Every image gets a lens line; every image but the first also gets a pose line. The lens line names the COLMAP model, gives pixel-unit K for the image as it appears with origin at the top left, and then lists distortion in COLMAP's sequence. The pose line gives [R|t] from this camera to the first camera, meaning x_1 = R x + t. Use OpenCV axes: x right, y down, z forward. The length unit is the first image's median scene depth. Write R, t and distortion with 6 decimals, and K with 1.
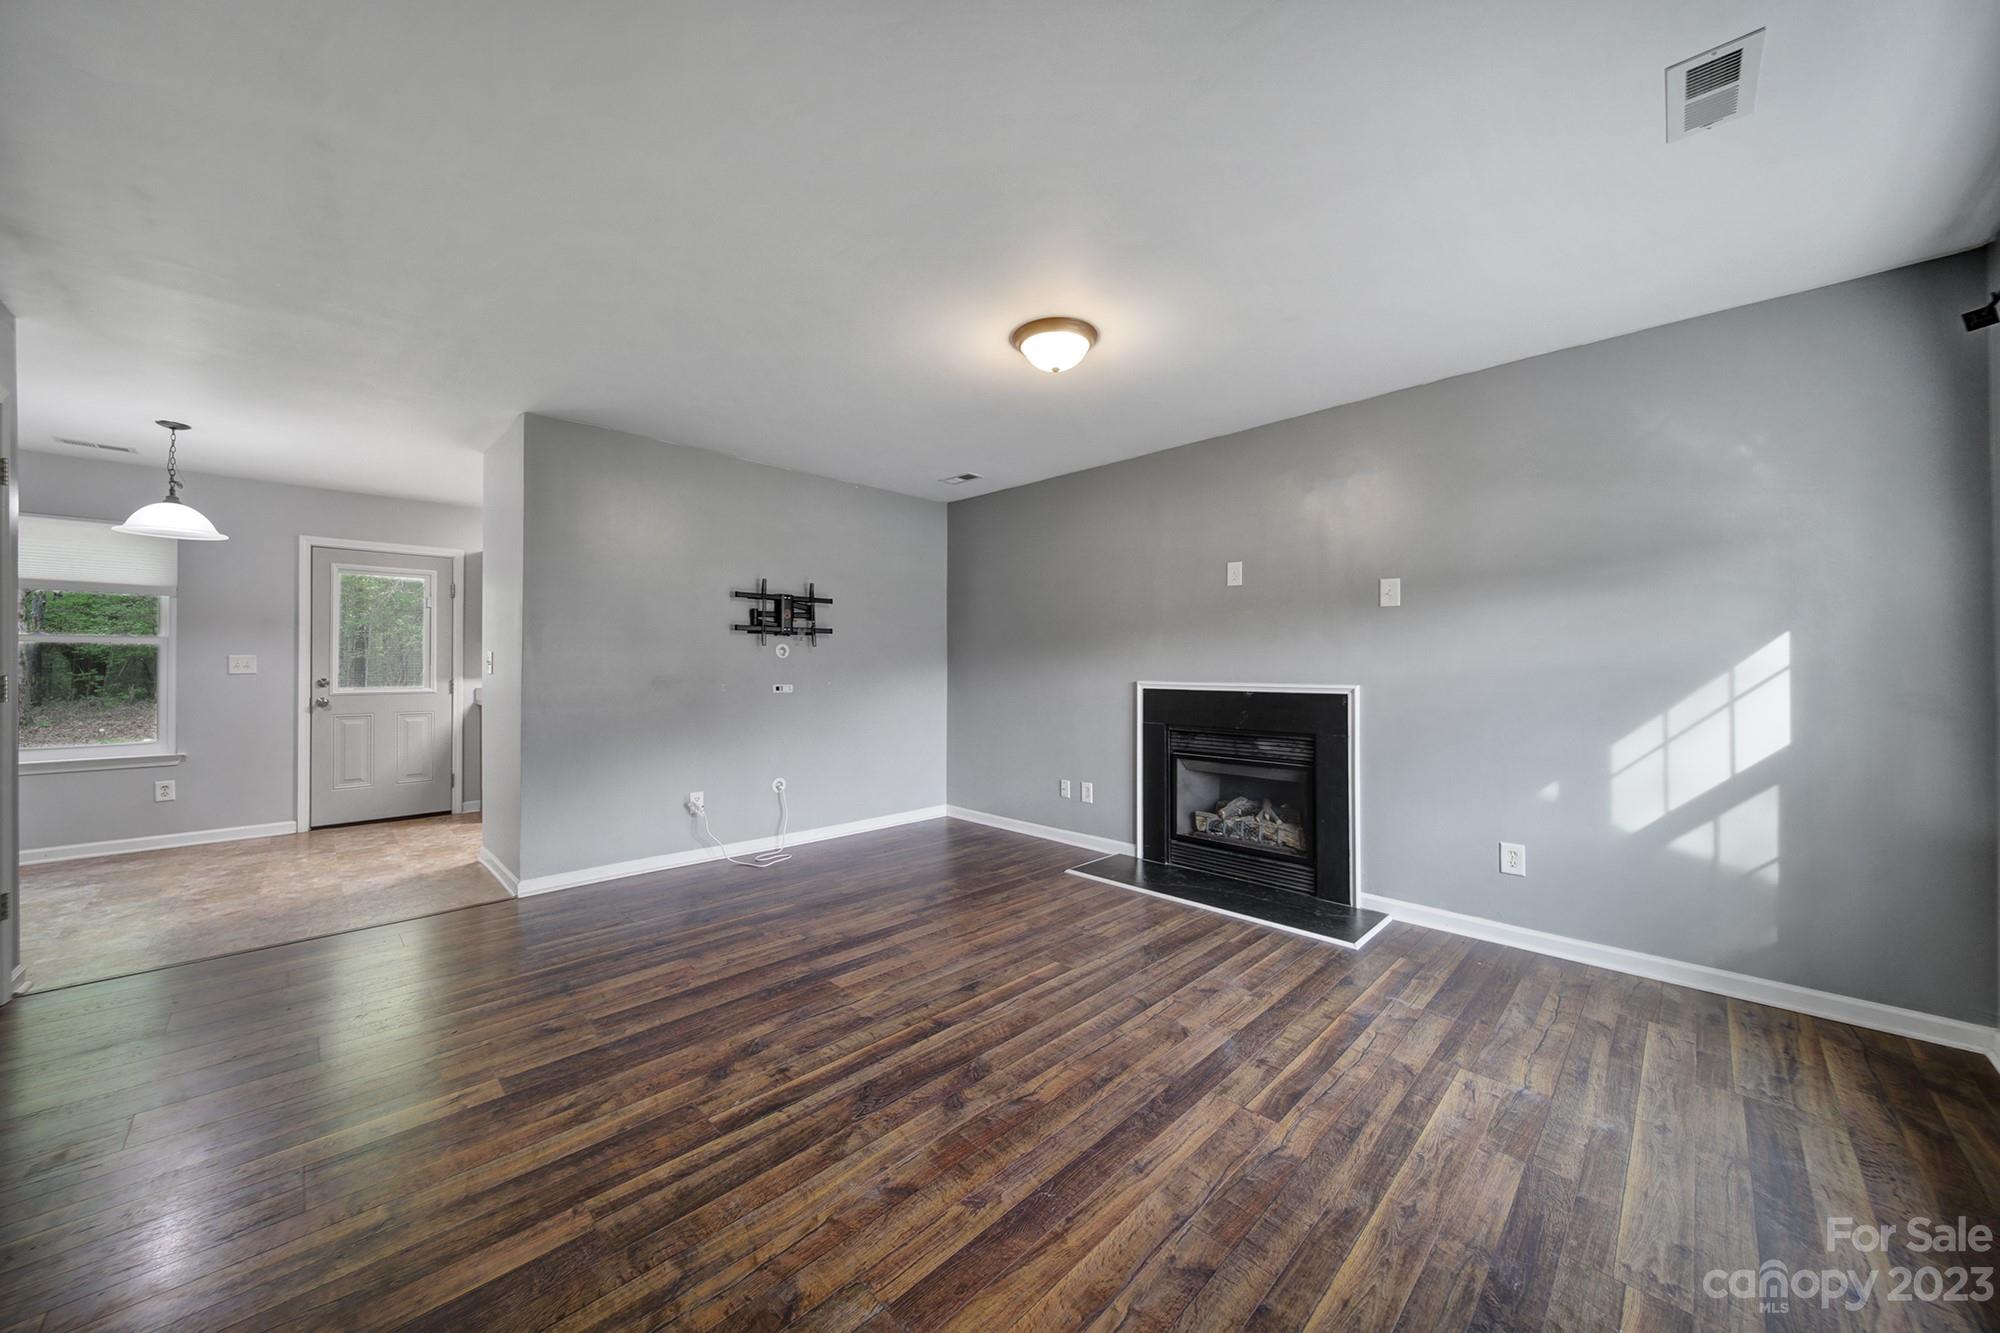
lens RADIAL K [[704.2, 0, 1000.0], [0, 704.2, 666.5], [0, 0, 1]] dist [0.000818, -0.002357]
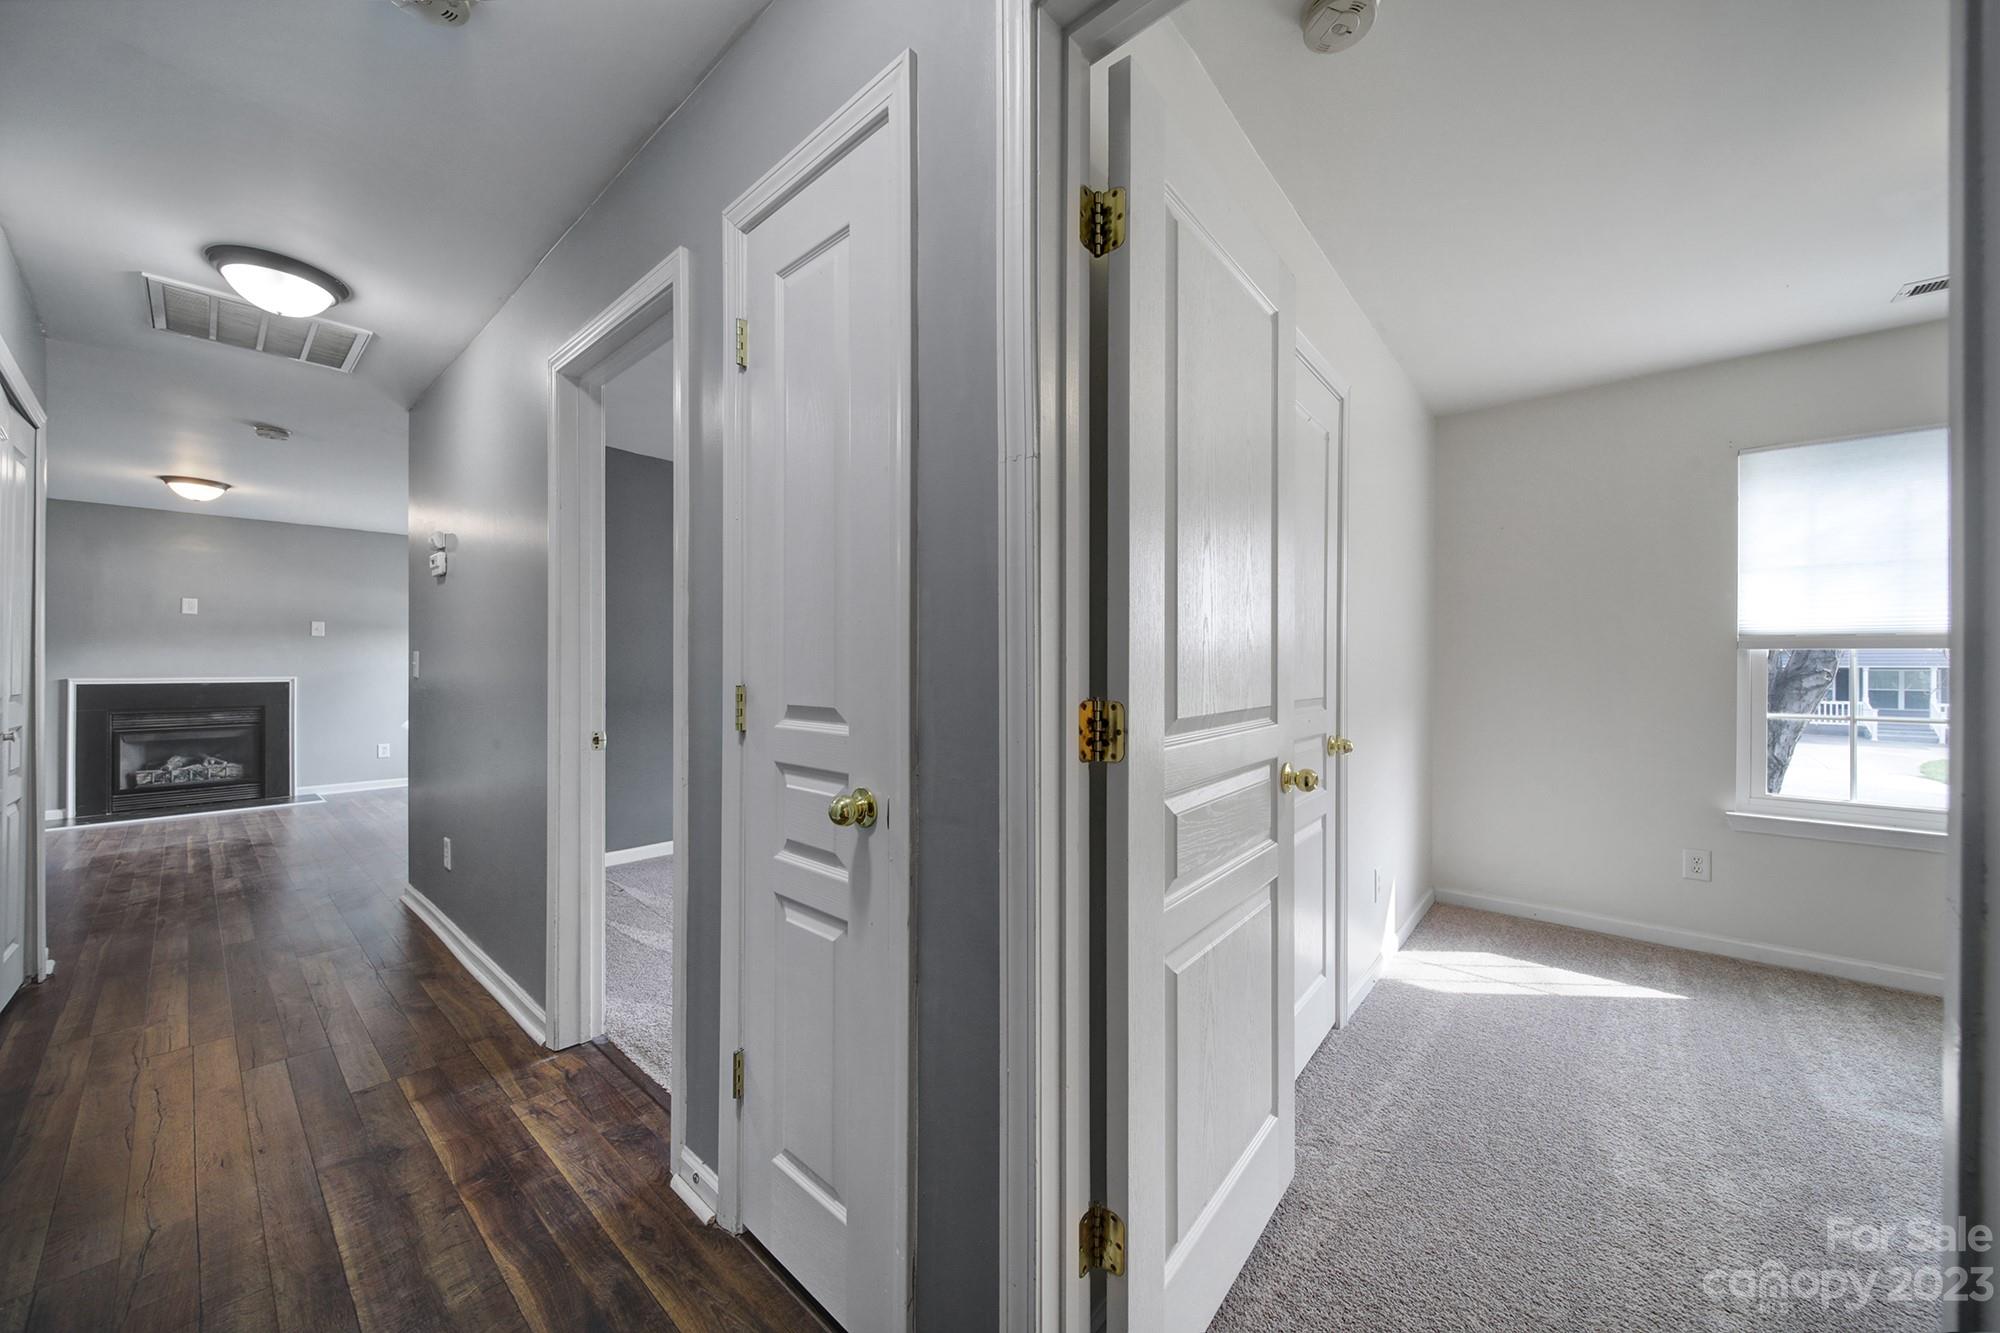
lens RADIAL K [[704.2, 0, 1000.0], [0, 704.2, 666.5], [0, 0, 1]] dist [0.000818, -0.002357]
pose [[-0.078659, 0.000890, 0.996901, -2.108544], [0.001108, 0.999999, -0.000806, 0.004065], [-0.996901, 0.001041, -0.078660, -1.006843]]
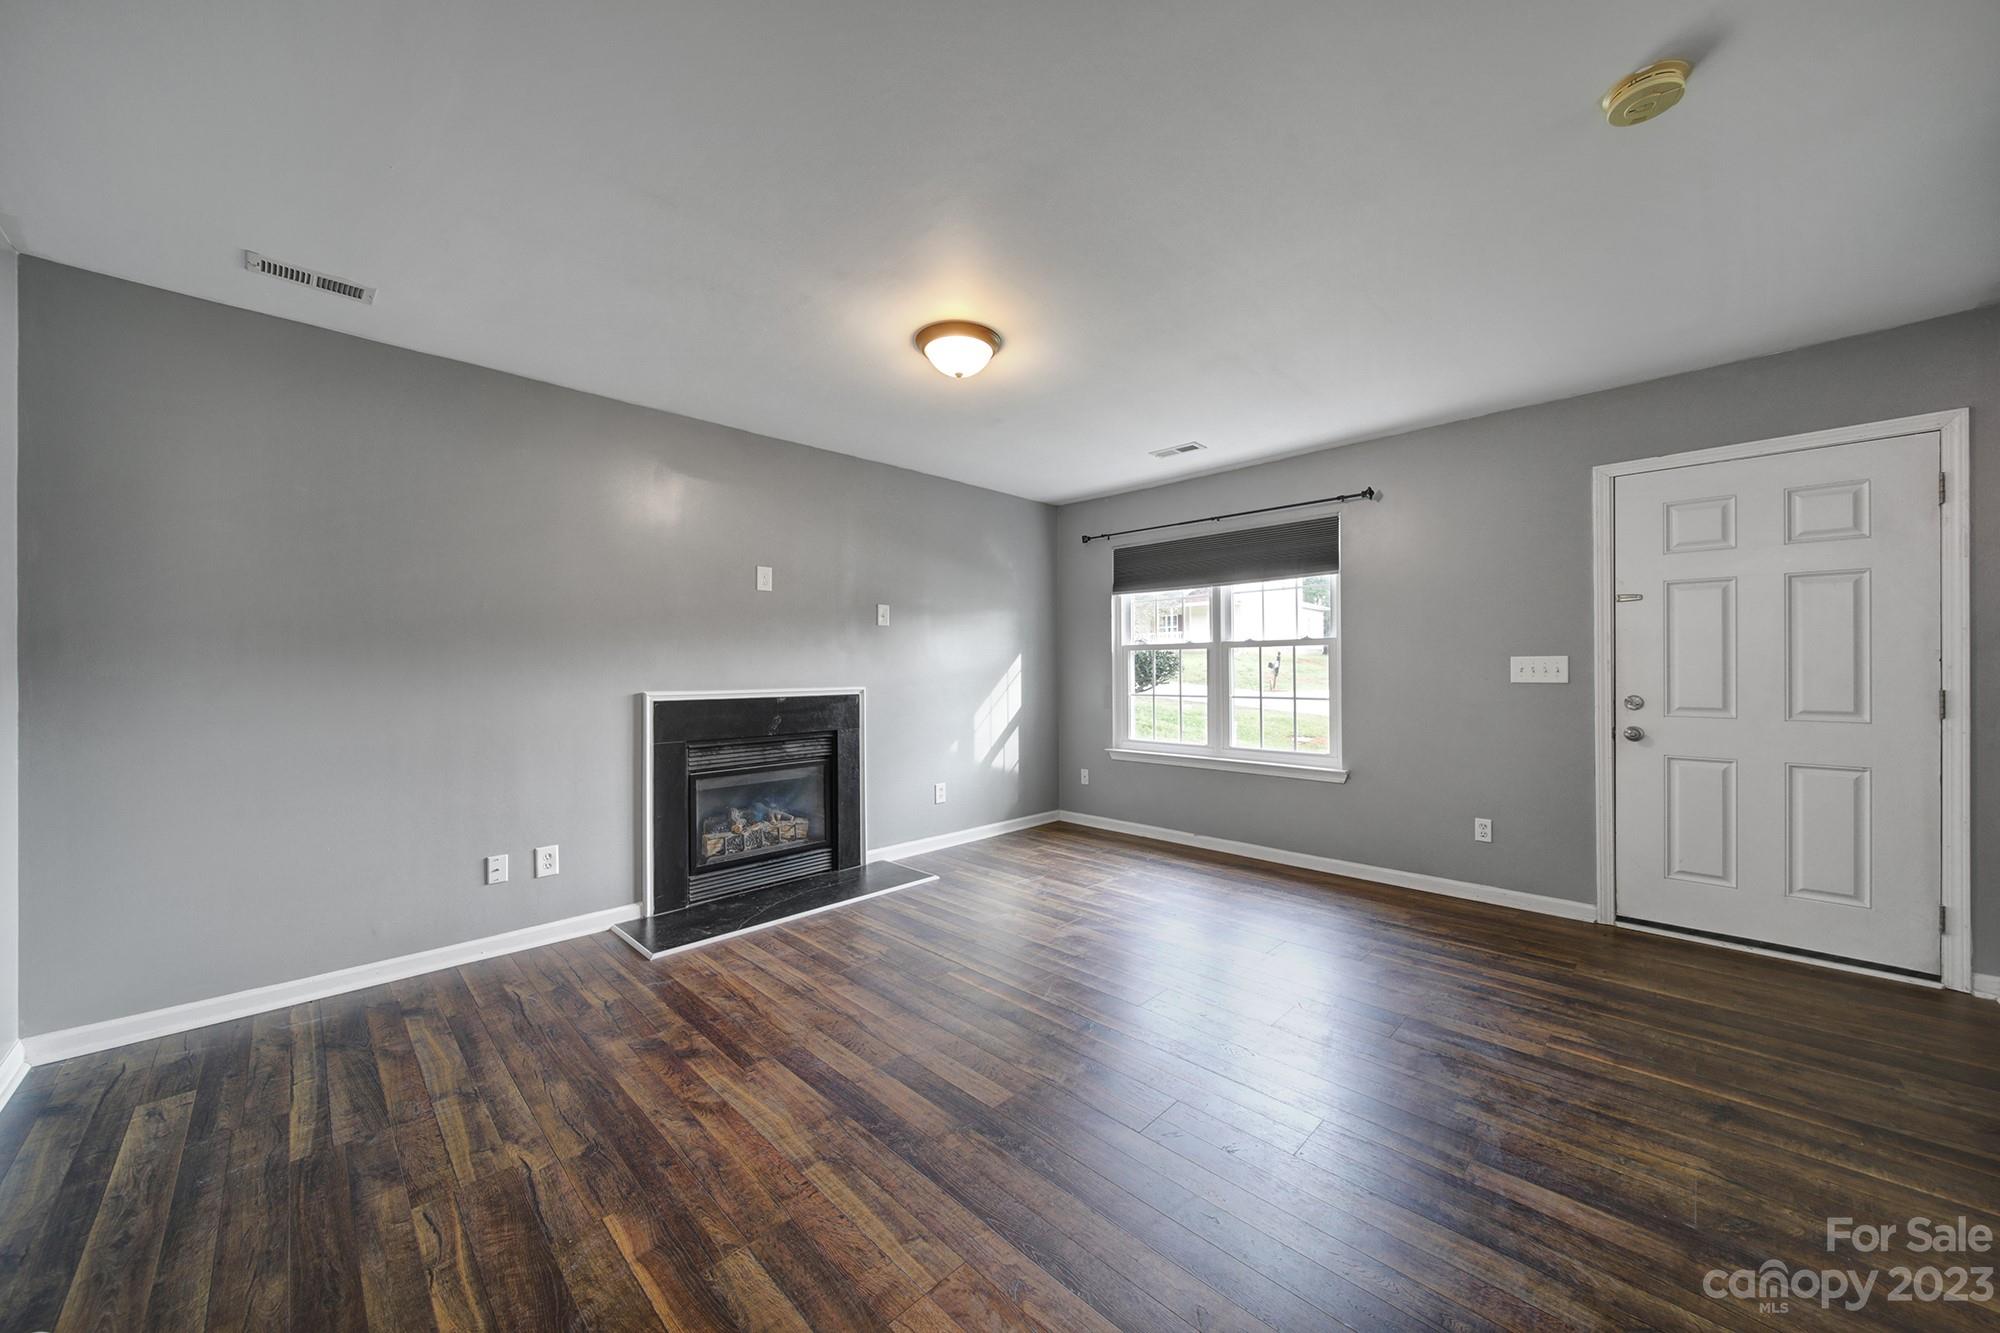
lens RADIAL K [[704.2, 0, 1000.0], [0, 704.2, 666.5], [0, 0, 1]] dist [0.000818, -0.002357]
pose [[-0.000416, 0.003154, 0.999995, -1.045524], [0.005868, 0.999978, -0.003151, -0.005359], [-0.999983, 0.005867, -0.000435, 1.070270]]
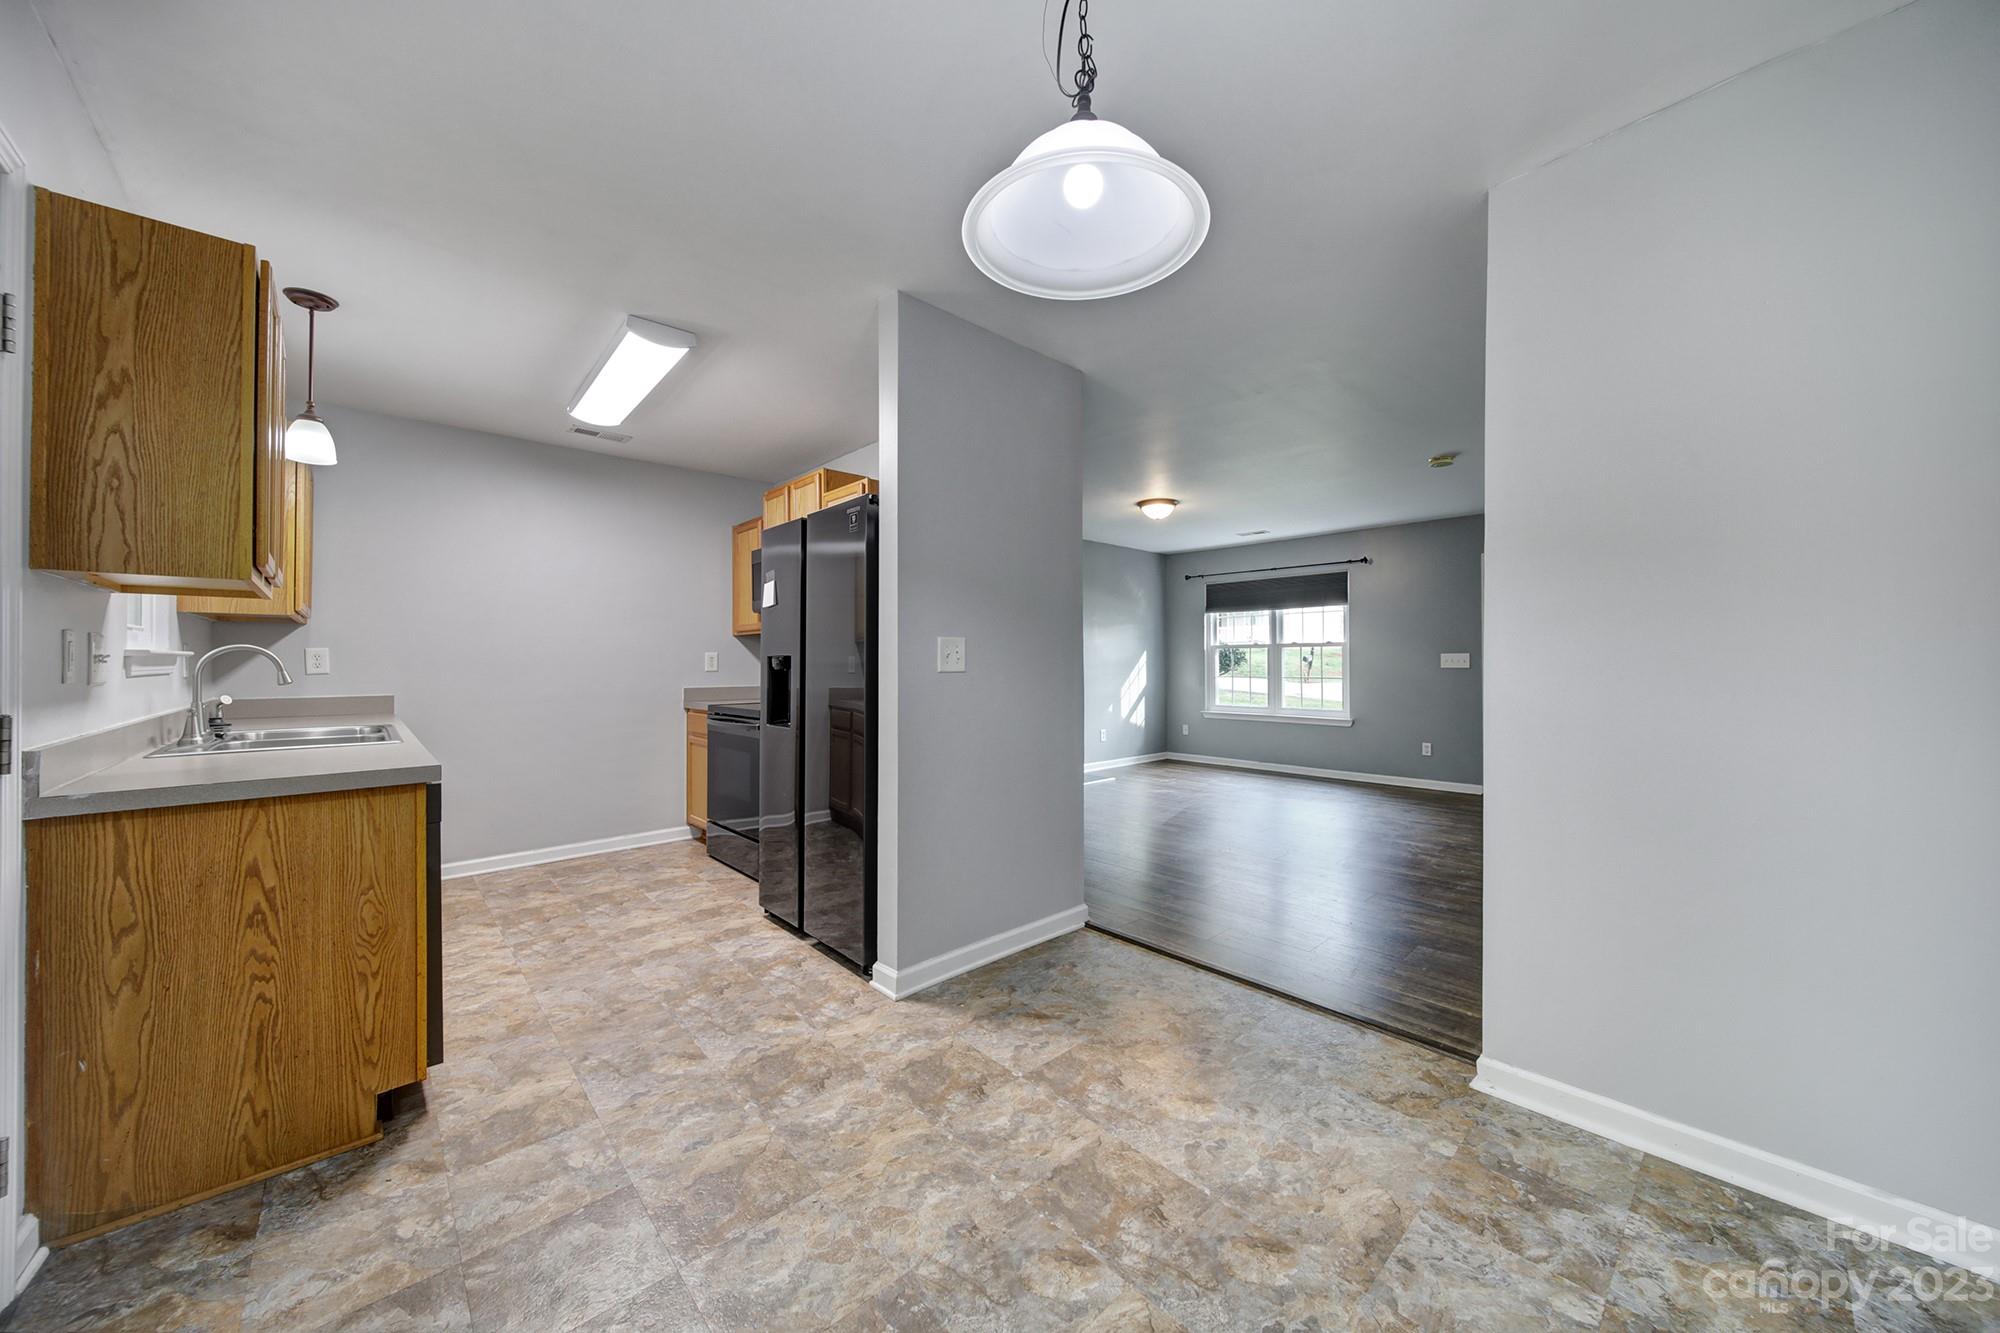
lens RADIAL K [[704.2, 0, 1000.0], [0, 704.2, 666.5], [0, 0, 1]] dist [0.000818, -0.002357]
pose [[0.040611, -0.007585, 0.999146, -2.324882], [0.005940, 0.999955, 0.007350, -0.004608], [-0.999157, 0.005636, 0.040655, 1.574883]]
